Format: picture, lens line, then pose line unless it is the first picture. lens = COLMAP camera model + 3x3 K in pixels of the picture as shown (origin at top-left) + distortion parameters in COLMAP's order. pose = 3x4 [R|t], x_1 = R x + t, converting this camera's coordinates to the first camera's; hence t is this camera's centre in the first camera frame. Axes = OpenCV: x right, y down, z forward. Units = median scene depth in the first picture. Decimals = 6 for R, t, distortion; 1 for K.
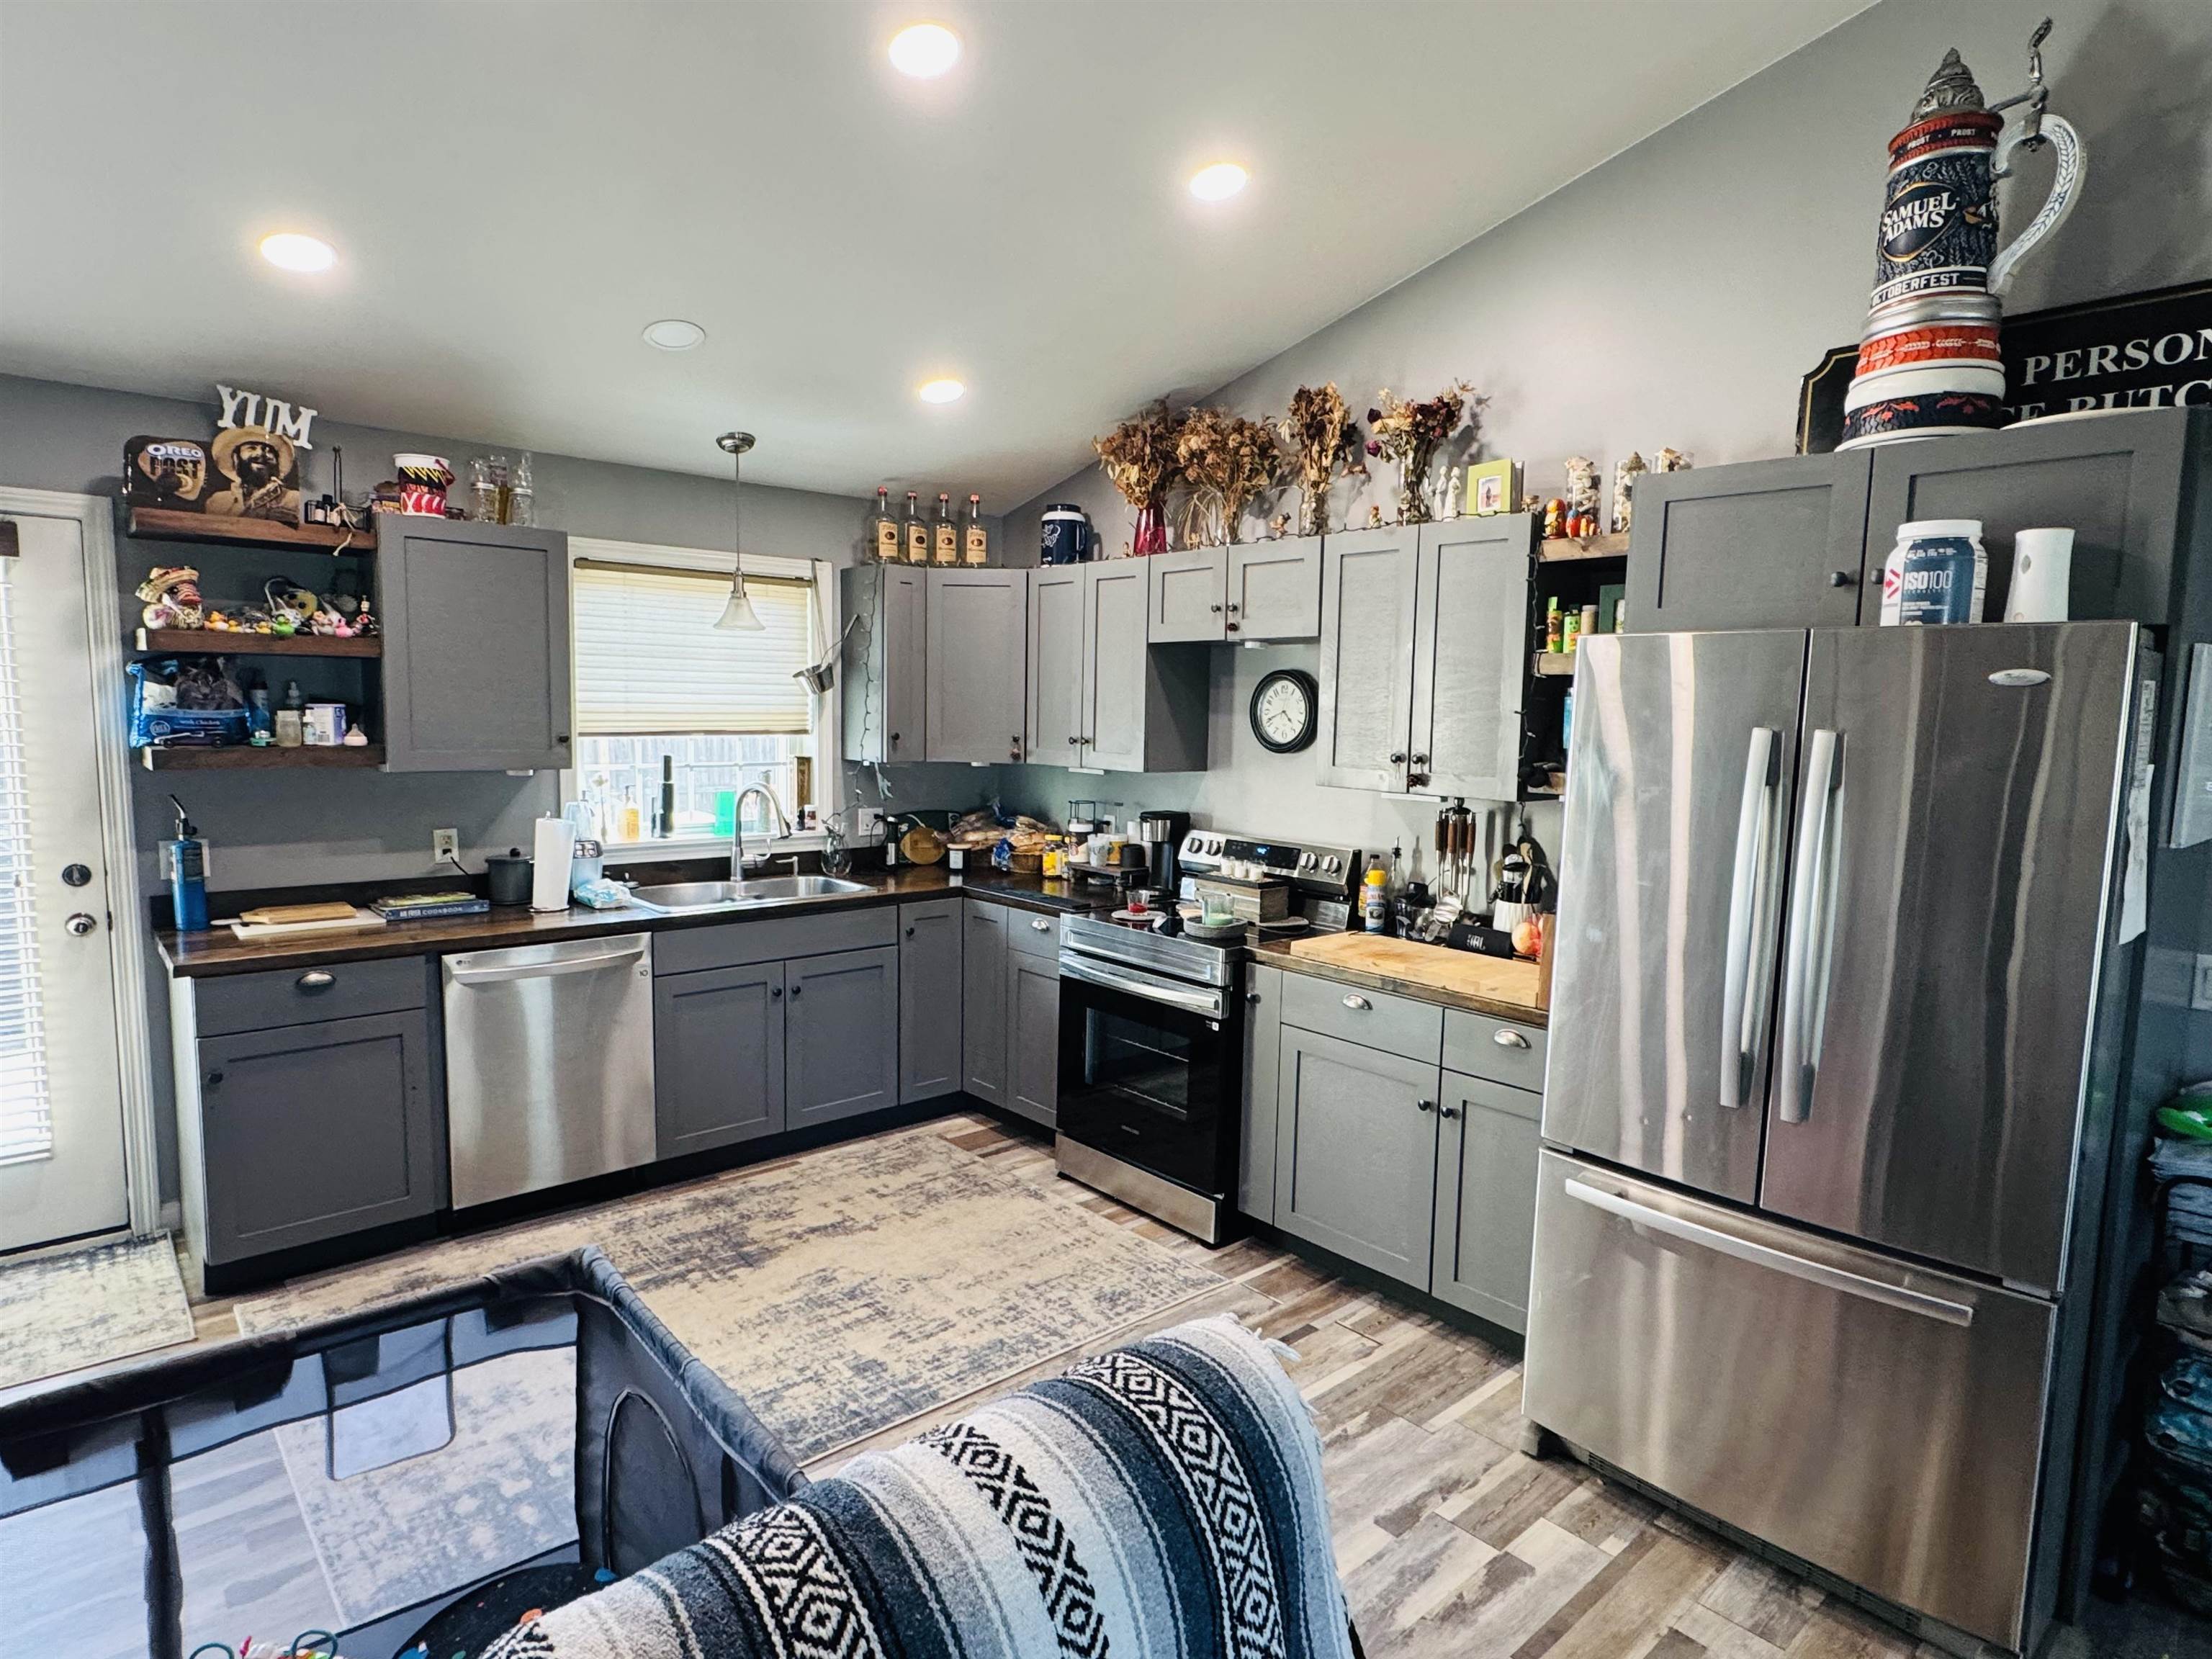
lens RADIAL K [[1211.4, 0, 1105.8], [0, 1211.4, 829.3], [0, 0, 1]] dist [-0.004153, 0.001260]
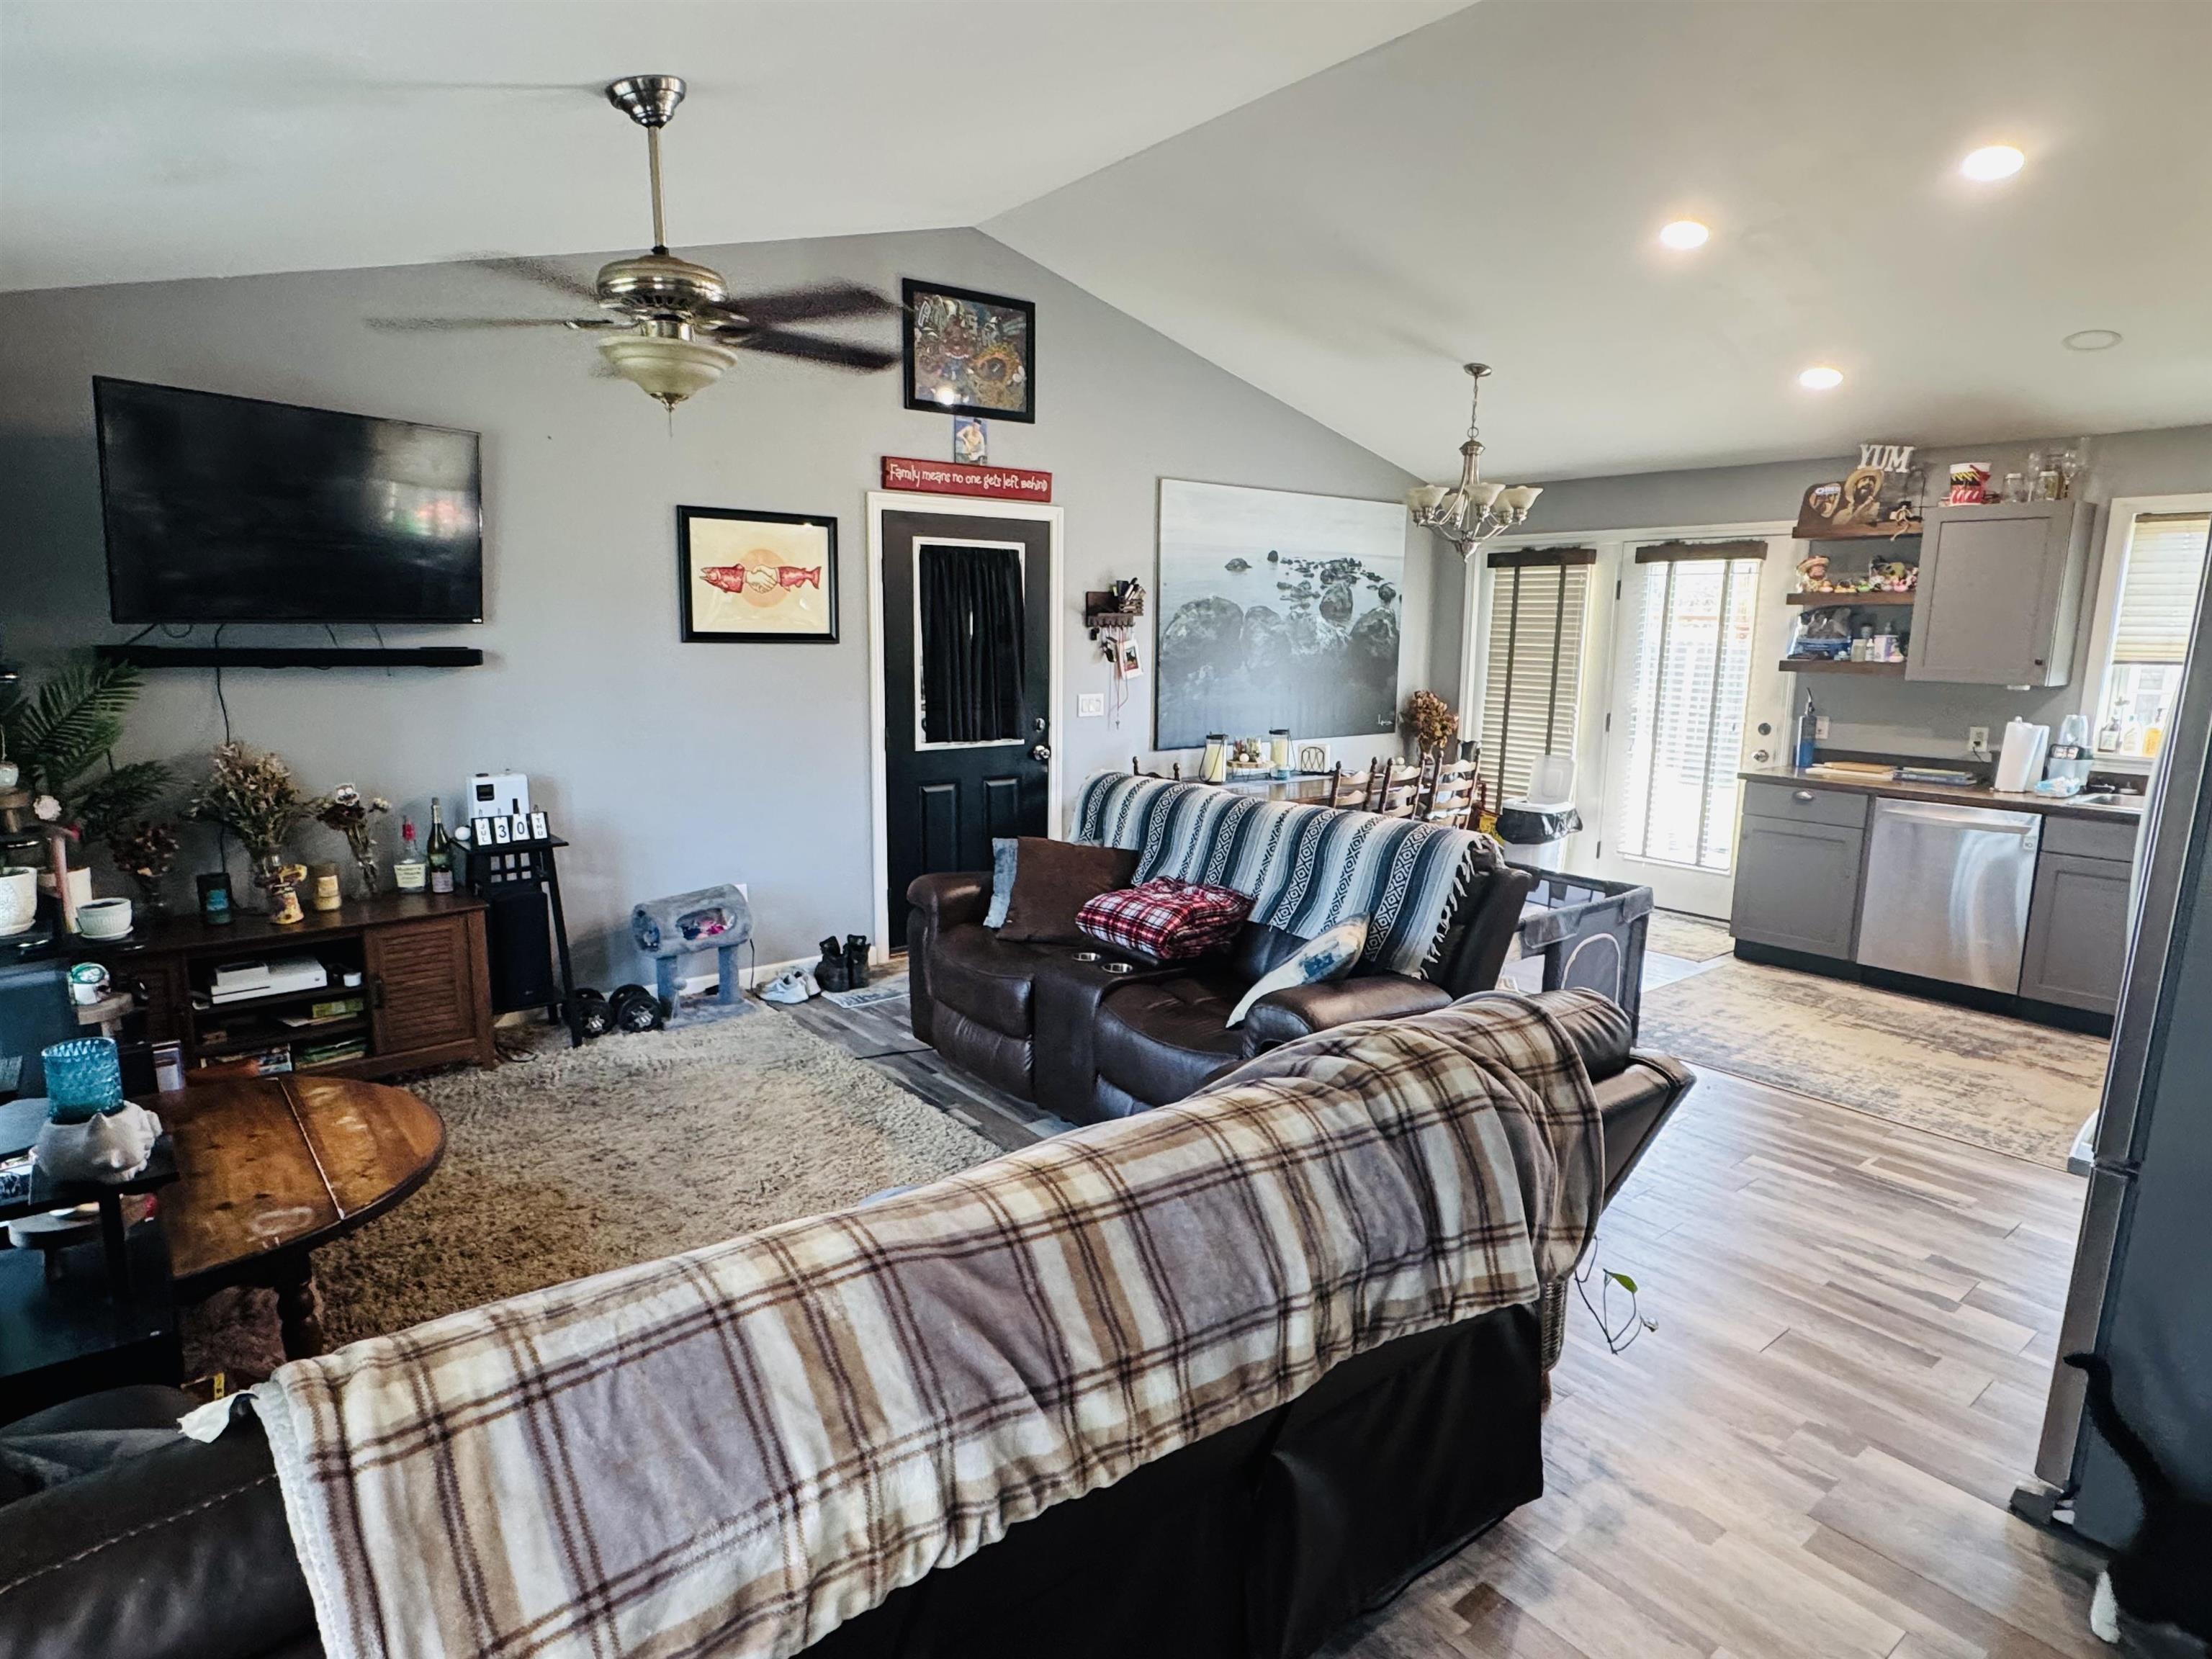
lens RADIAL K [[1211.4, 0, 1102.2], [0, 1211.4, 833.9], [0, 0, 1]] dist [-0.004153, 0.001260]
pose [[-0.052298, 0.151990, -0.986997, 1.000989], [-0.116026, 0.980732, 0.157173, 0.020866], [0.991868, 0.122737, -0.033656, 0.070716]]
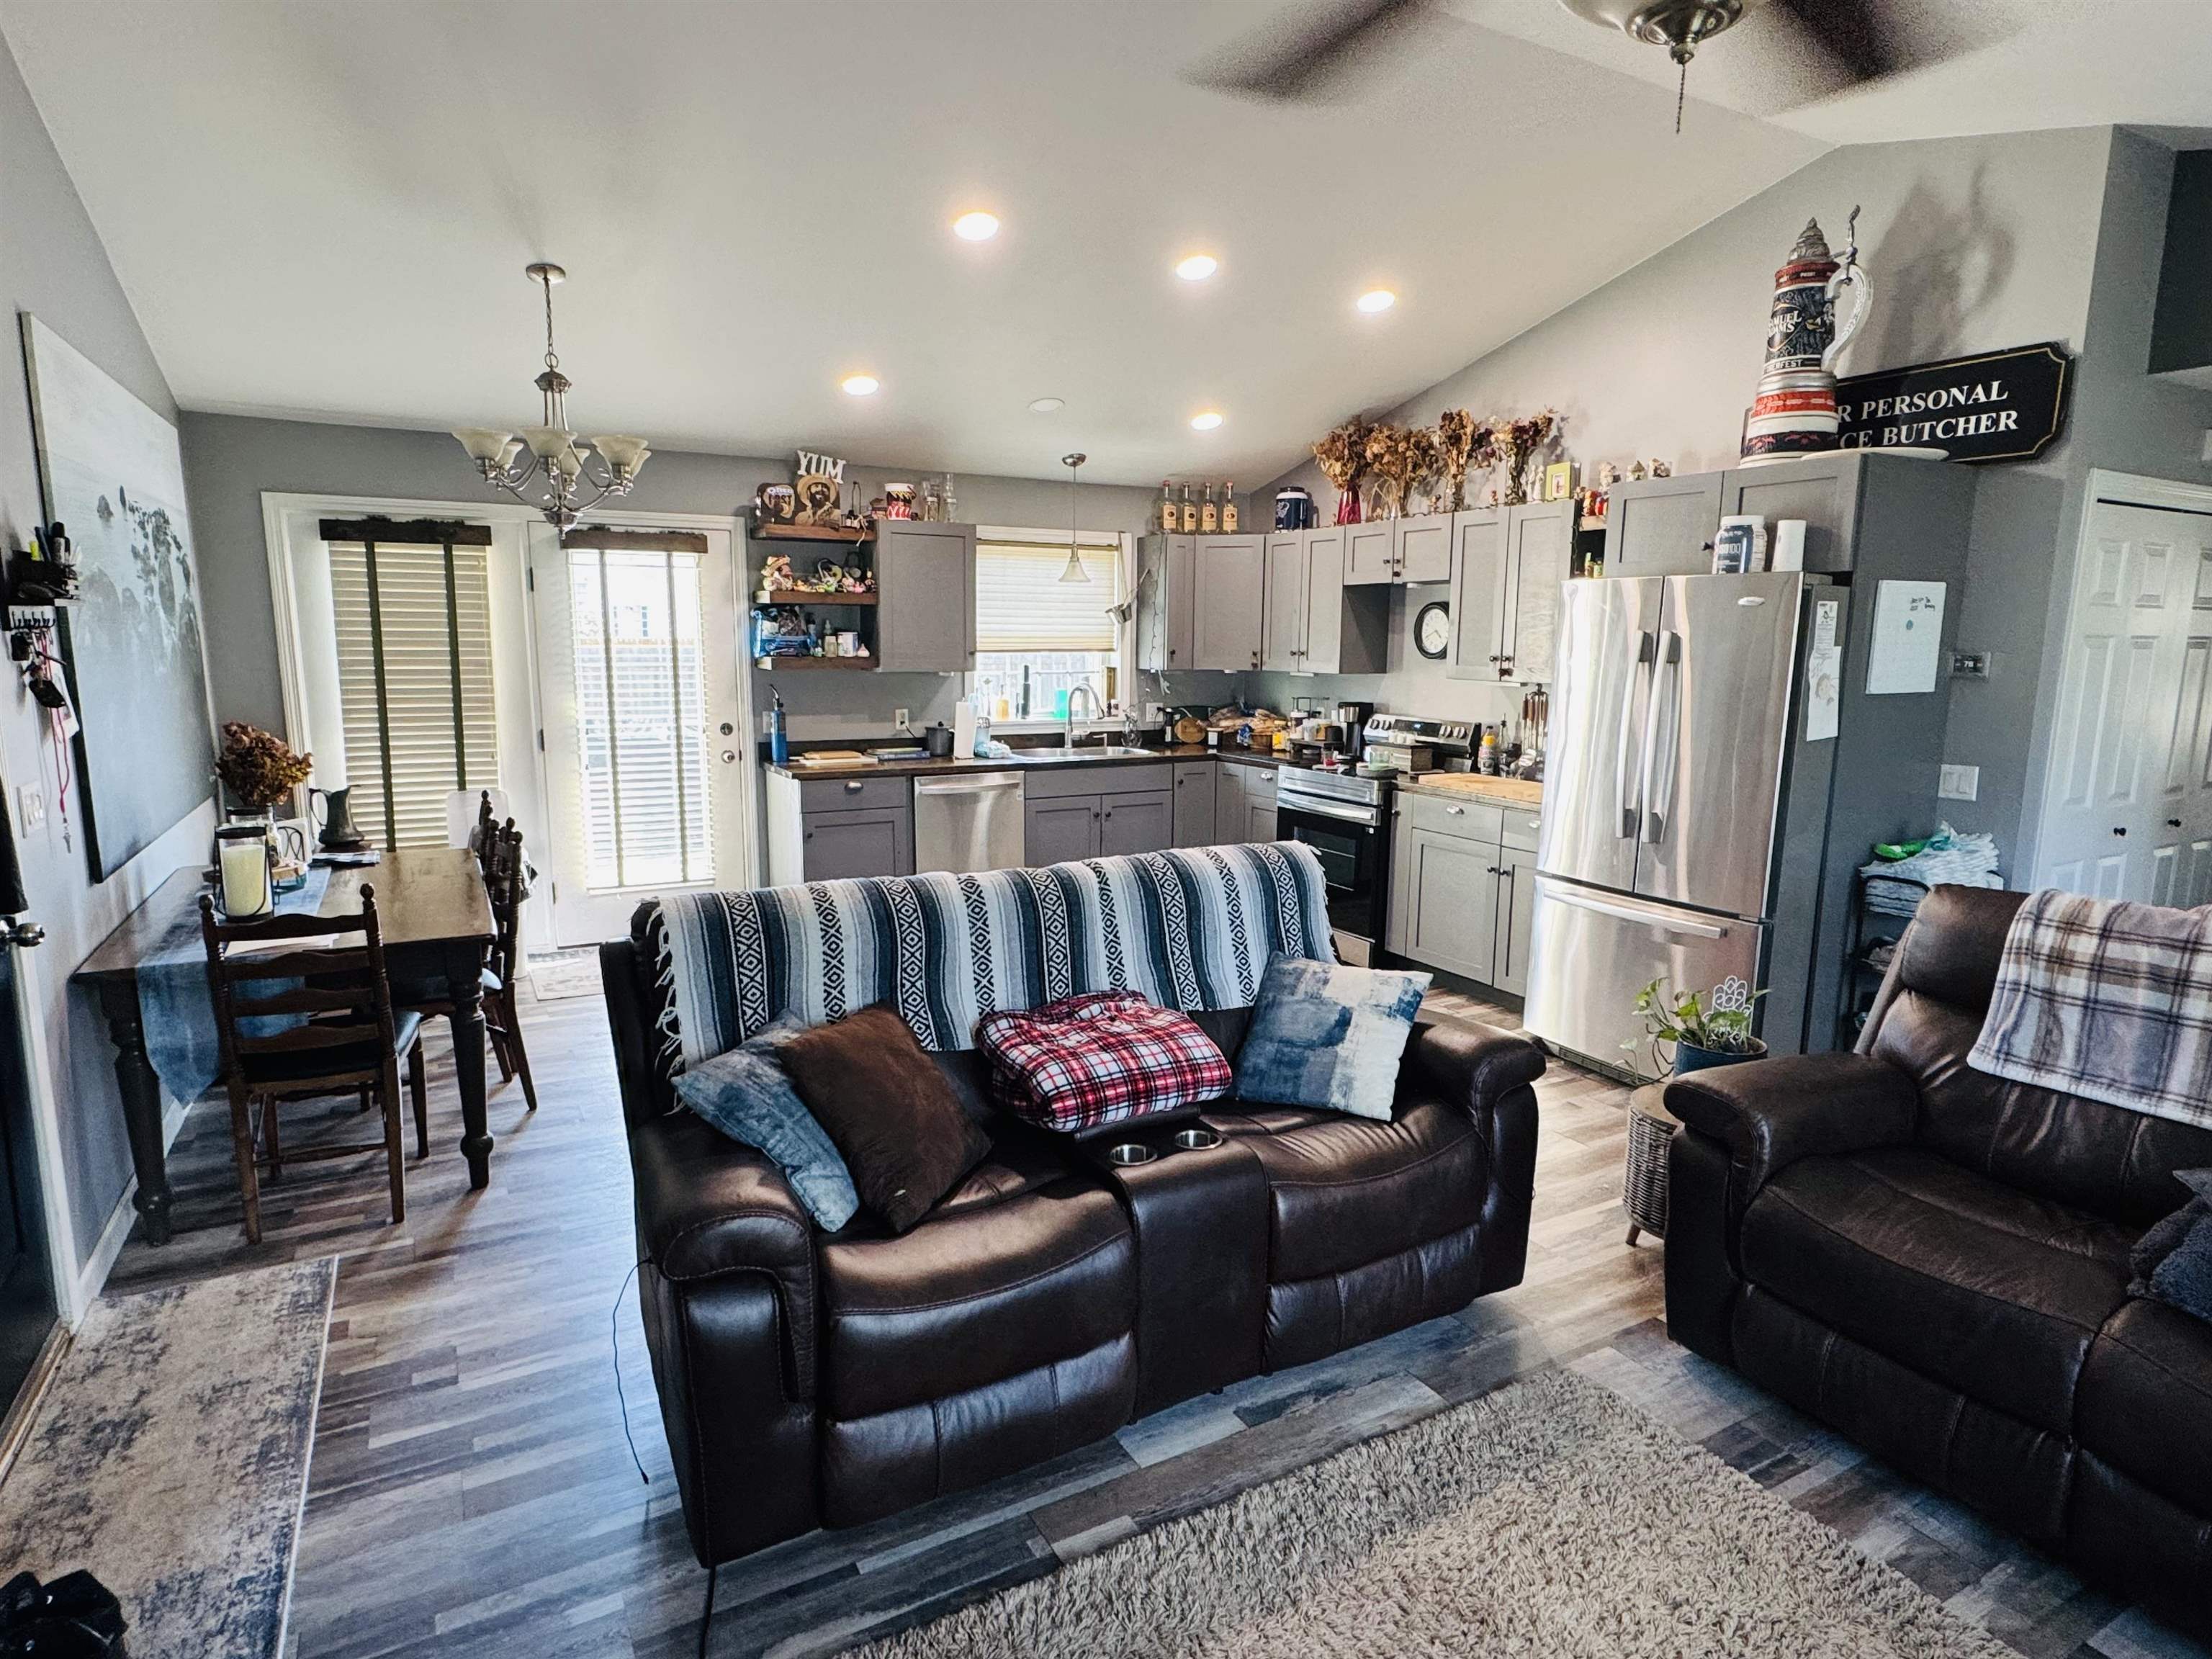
lens RADIAL K [[1211.4, 0, 1095.9], [0, 1211.4, 836.7], [0, 0, 1]] dist [-0.004153, 0.001260]
pose [[0.974250, 0.025006, -0.224081, 0.093425], [-0.011825, 0.998130, 0.059973, 0.079347], [0.225162, -0.055779, 0.972723, -0.614767]]
